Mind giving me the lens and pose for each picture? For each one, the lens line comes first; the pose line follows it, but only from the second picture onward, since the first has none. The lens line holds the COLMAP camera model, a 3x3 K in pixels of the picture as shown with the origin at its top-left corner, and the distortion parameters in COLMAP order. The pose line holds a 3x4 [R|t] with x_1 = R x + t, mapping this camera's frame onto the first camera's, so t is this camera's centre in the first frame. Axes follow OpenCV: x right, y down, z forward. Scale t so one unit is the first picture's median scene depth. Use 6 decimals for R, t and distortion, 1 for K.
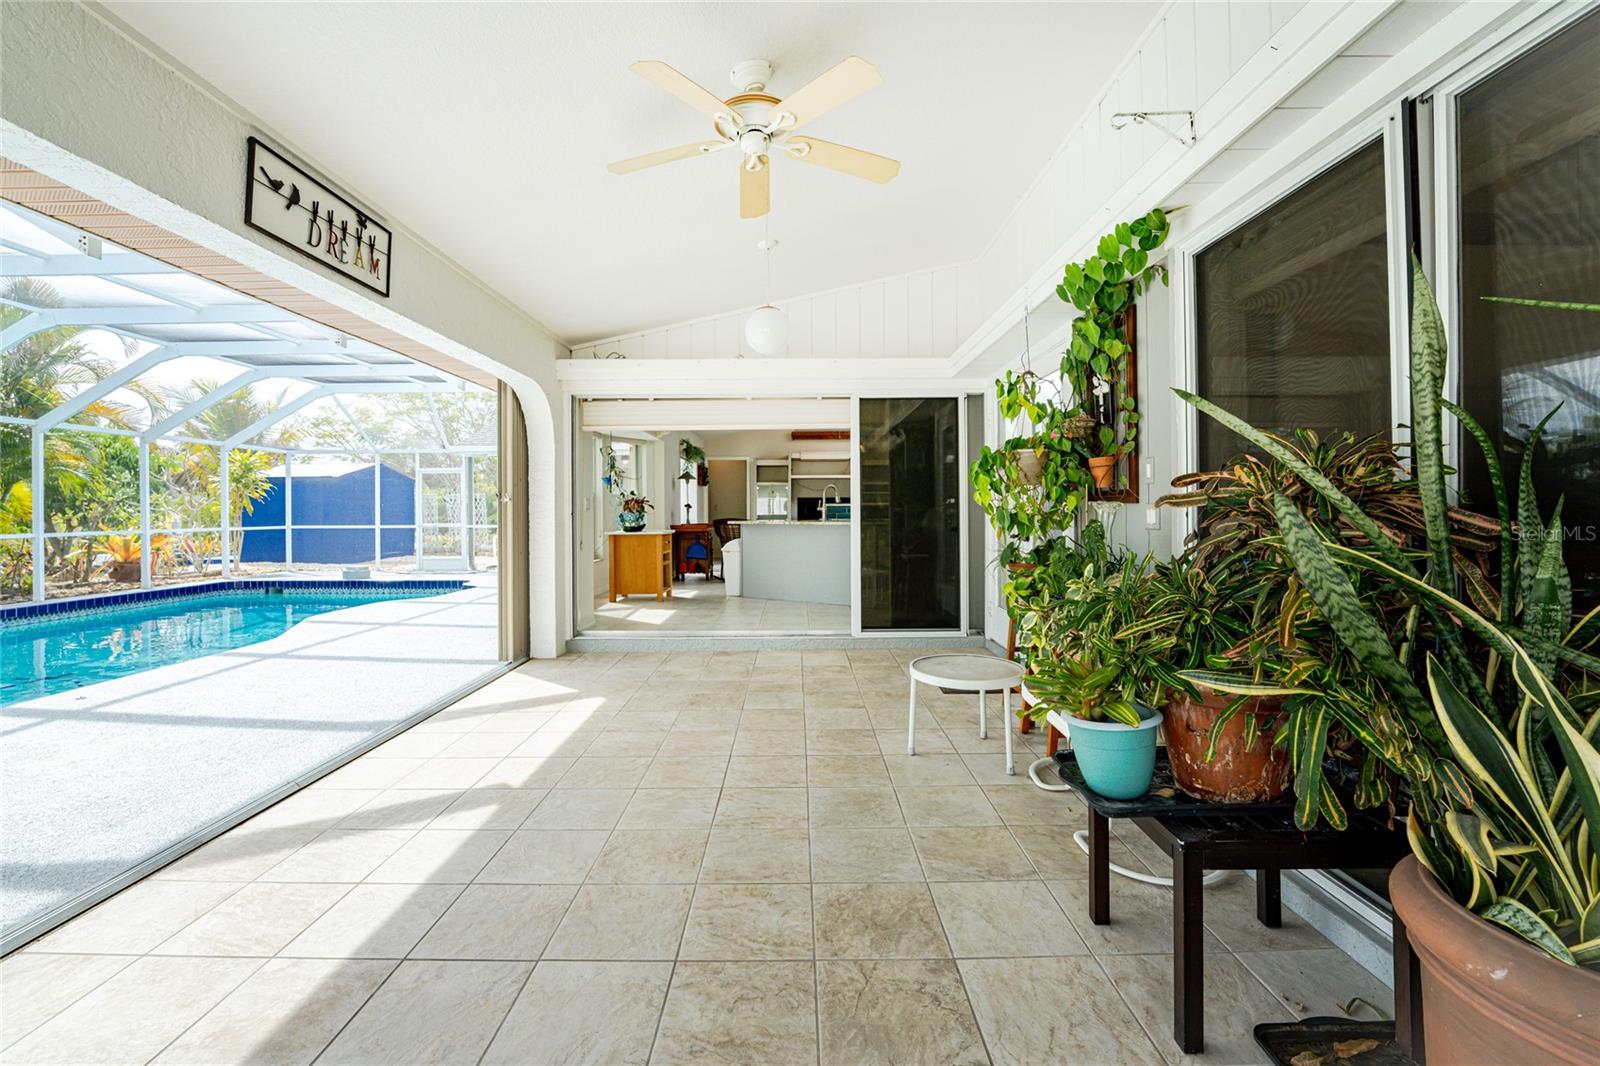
lens RADIAL K [[645.7, 0, 801.4], [0, 645.7, 540.3], [0, 0, 1]] dist [-0.001656, -0.000362]
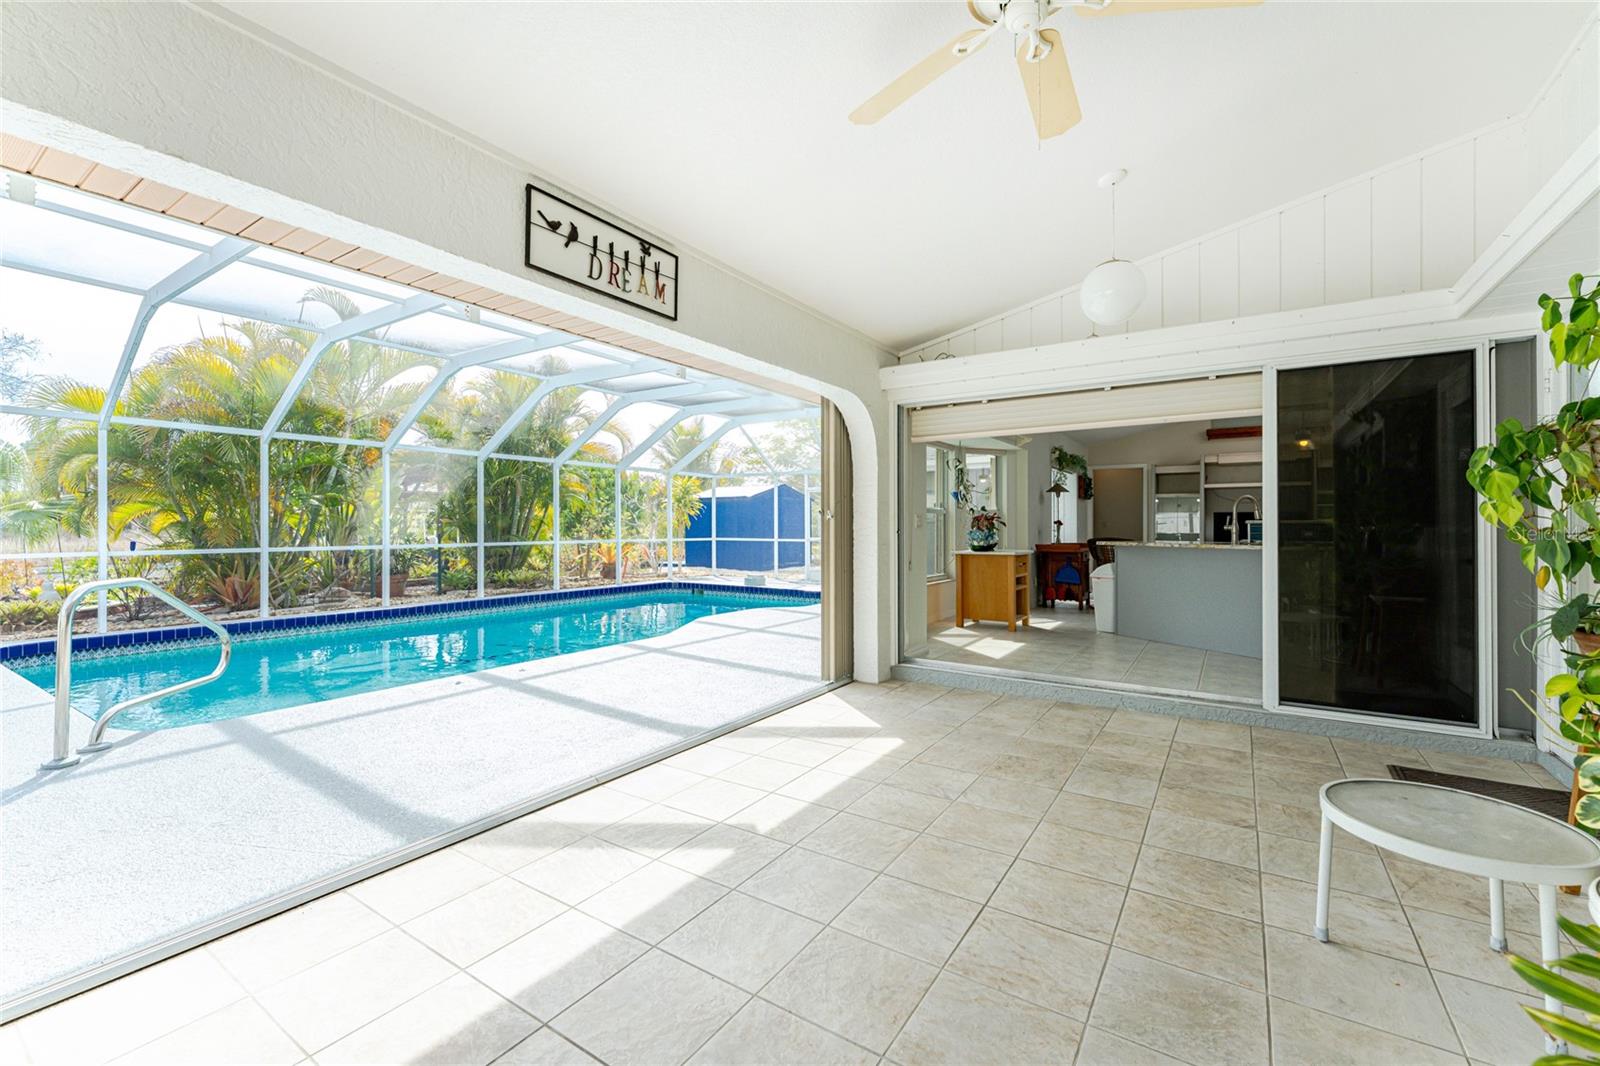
lens RADIAL K [[668.8, 0, 802.2], [0, 668.8, 541.2], [0, 0, 1]] dist [0.008064, -0.000605]
pose [[0.838560, 0.018816, -0.544485, 0.057984], [-0.031900, 0.999385, -0.014592, -0.008723], [0.543875, 0.029606, 0.838644, 0.116850]]
